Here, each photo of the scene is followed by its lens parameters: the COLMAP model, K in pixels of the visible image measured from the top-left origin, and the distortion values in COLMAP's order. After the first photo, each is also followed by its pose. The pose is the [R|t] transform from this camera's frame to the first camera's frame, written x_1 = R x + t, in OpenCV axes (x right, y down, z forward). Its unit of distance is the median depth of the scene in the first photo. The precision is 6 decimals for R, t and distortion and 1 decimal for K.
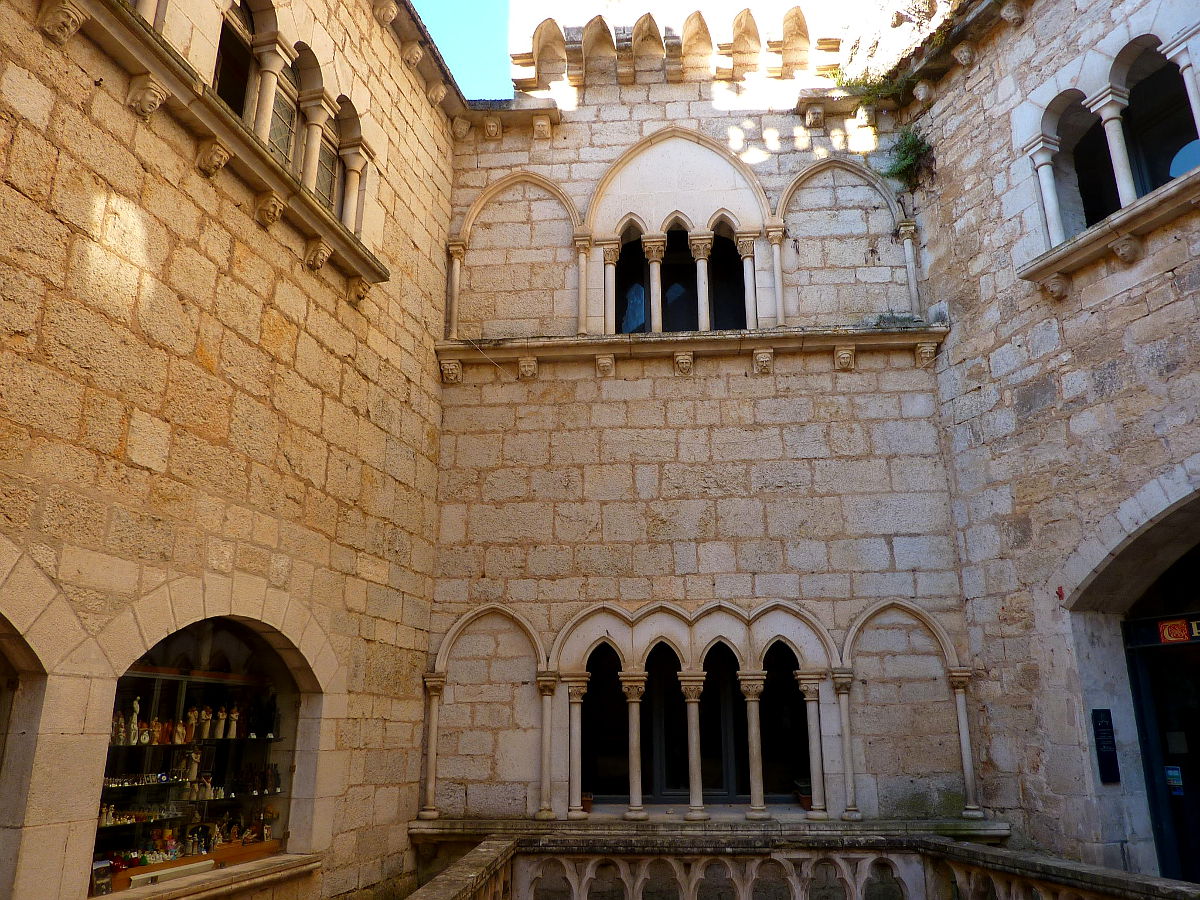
lens RADIAL K [[891.7, 0, 603.6], [0, 891.7, 444.6], [0, 0, 1]] dist [-0.027758, -0.001277]
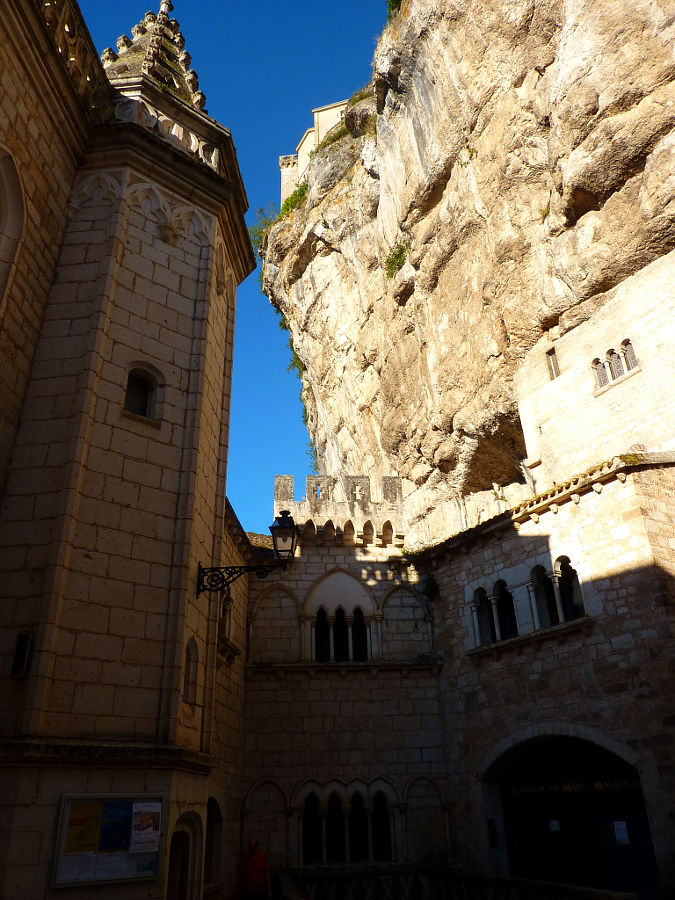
lens RADIAL K [[668.7, 0, 336.0], [0, 668.7, 454.2], [0, 0, 1]] dist [-0.027758, -0.001277]
pose [[0.987291, 0.053167, 0.149768, -0.260923], [-0.024640, 0.982194, -0.186248, -0.369997], [-0.157003, 0.180190, 0.971021, -1.002470]]
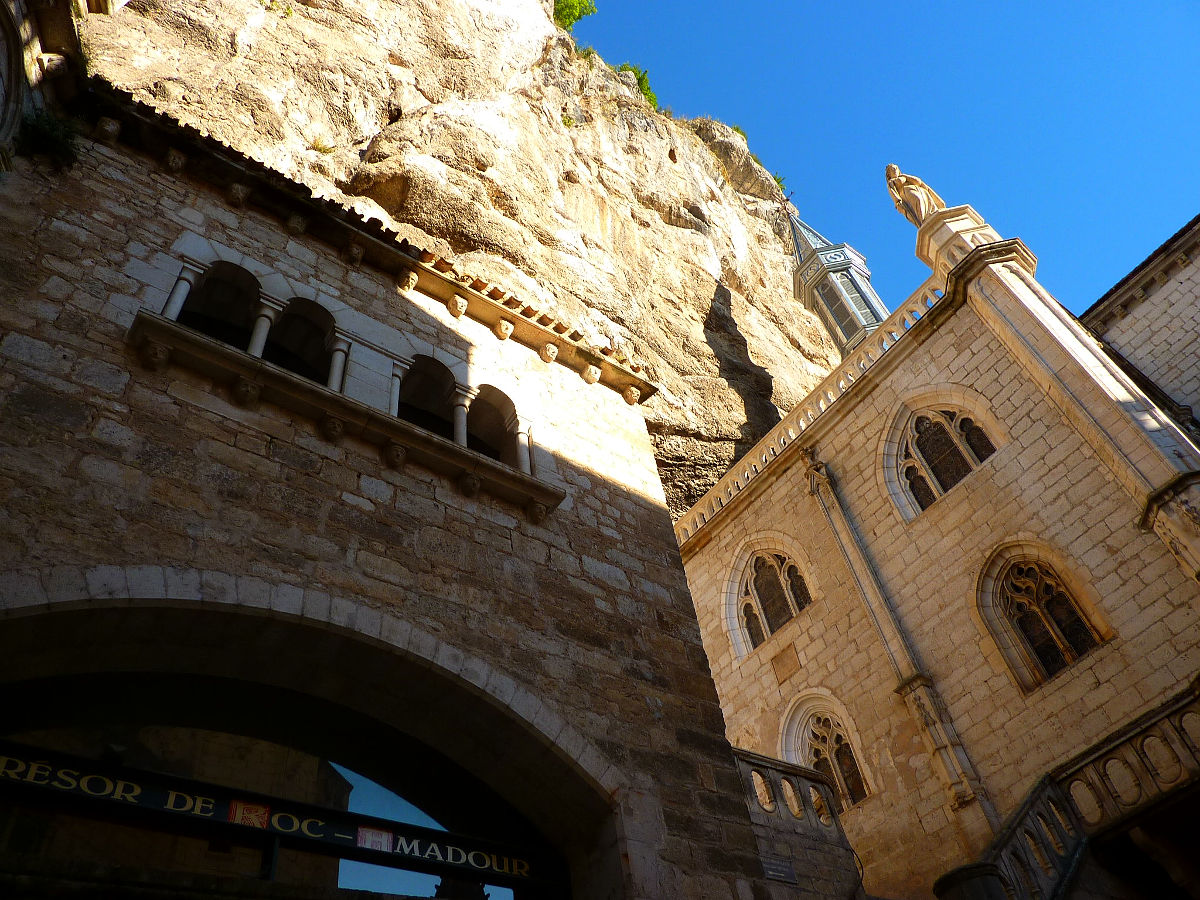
lens RADIAL K [[891.7, 0, 600.2], [0, 891.7, 451.3], [0, 0, 1]] dist [-0.027758, -0.001277]
pose [[-0.223481, 0.763126, 0.606379, -0.030191], [-0.164796, 0.583575, -0.795162, 0.427206], [-0.960676, -0.277632, -0.004658, 0.494611]]
